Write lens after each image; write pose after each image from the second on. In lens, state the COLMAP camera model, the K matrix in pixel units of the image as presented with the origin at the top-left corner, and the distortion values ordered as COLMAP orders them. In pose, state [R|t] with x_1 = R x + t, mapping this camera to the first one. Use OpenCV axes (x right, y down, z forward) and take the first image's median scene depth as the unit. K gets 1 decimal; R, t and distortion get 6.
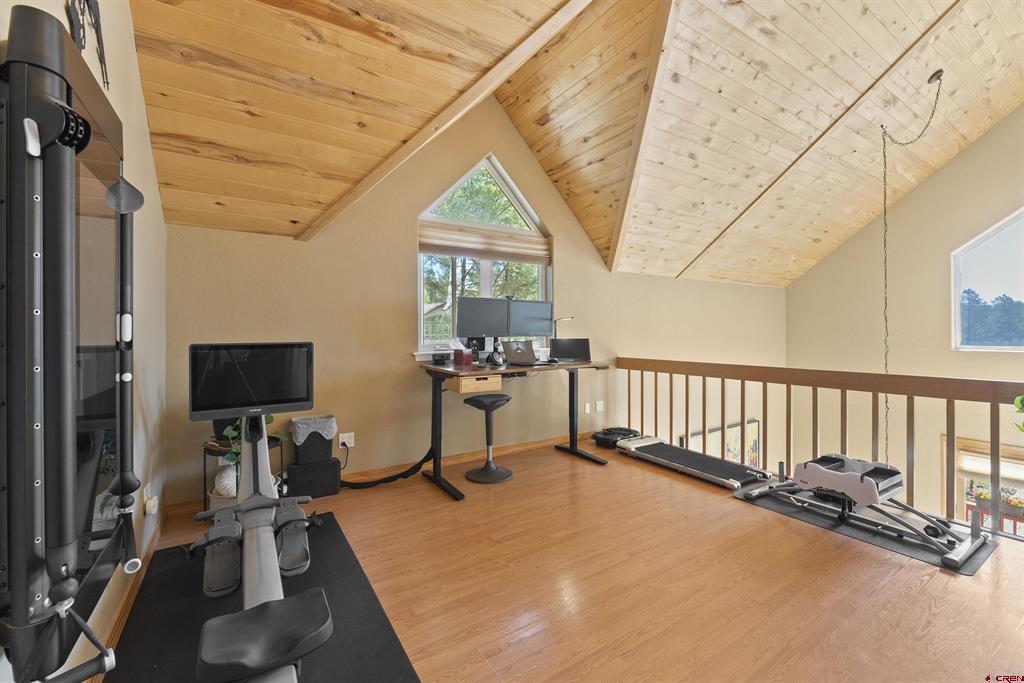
lens RADIAL K [[428.8, 0, 512.6], [0, 428.8, 329.1], [0, 0, 1]] dist [-0.001758, -0.000352]
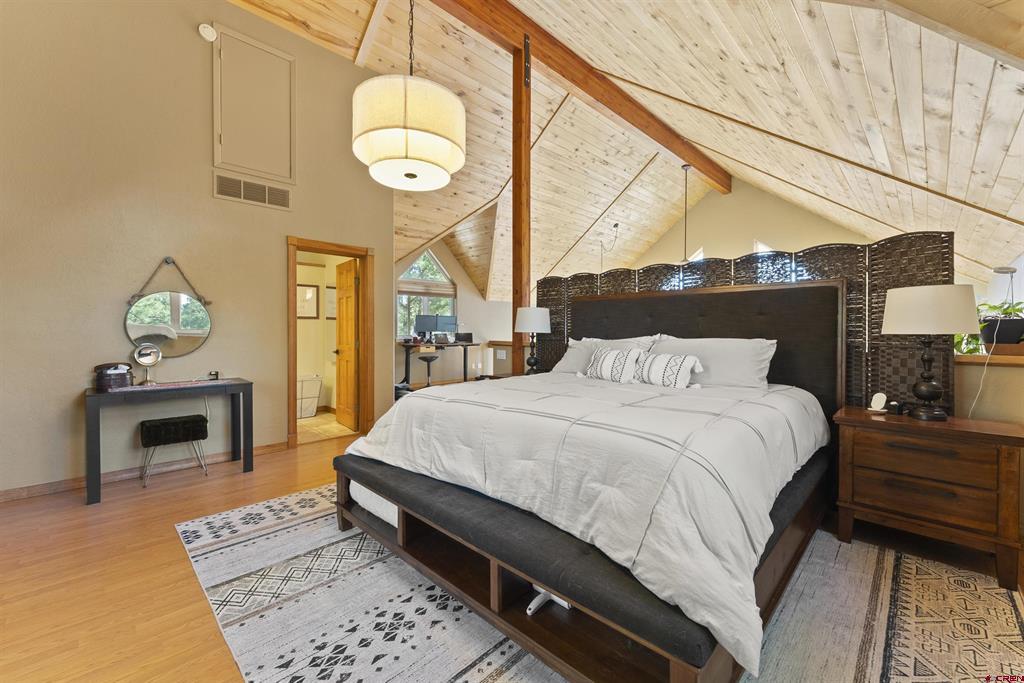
lens RADIAL K [[423.7, 0, 512.0], [0, 423.7, 341.5], [0, 0, 1]] dist [-0.000117, -0.000036]
pose [[0.978568, 0.002958, 0.205901, -0.087937], [-0.008116, 0.999674, 0.024208, 0.012910], [-0.205762, -0.025361, 0.978273, -1.396004]]
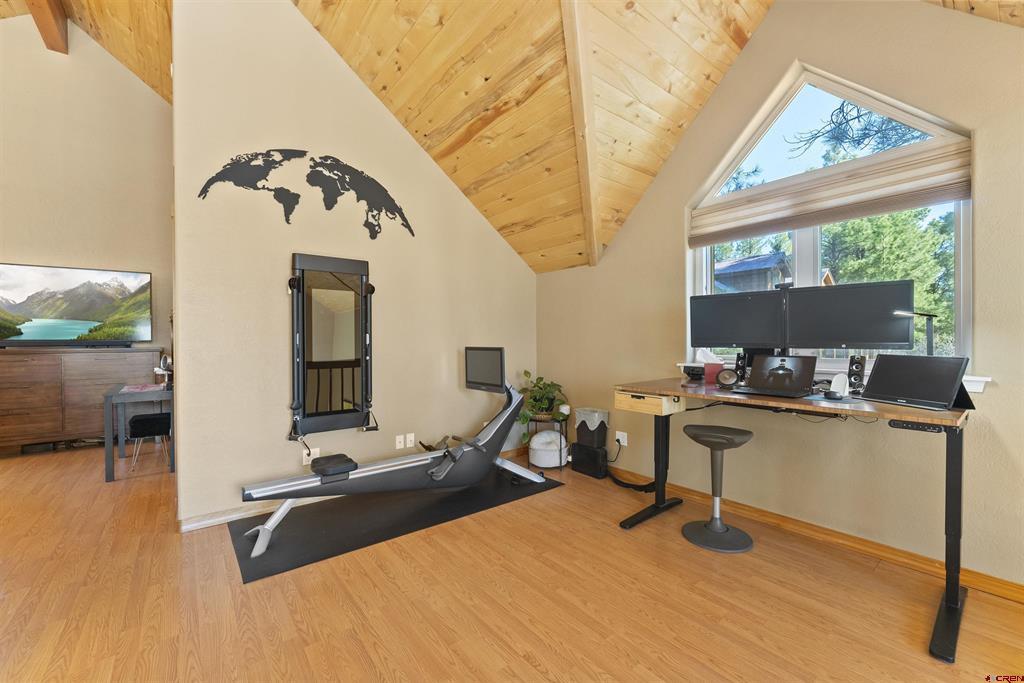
lens RADIAL K [[416.6, 0, 512.0], [0, 416.6, 341.5], [0, 0, 1]] dist [0.000245, -0.000088]
pose [[0.098083, 0.005844, -0.995161, 0.601306], [0.007205, 0.999952, 0.006582, 0.001456], [0.995152, -0.007815, 0.098036, 0.573408]]
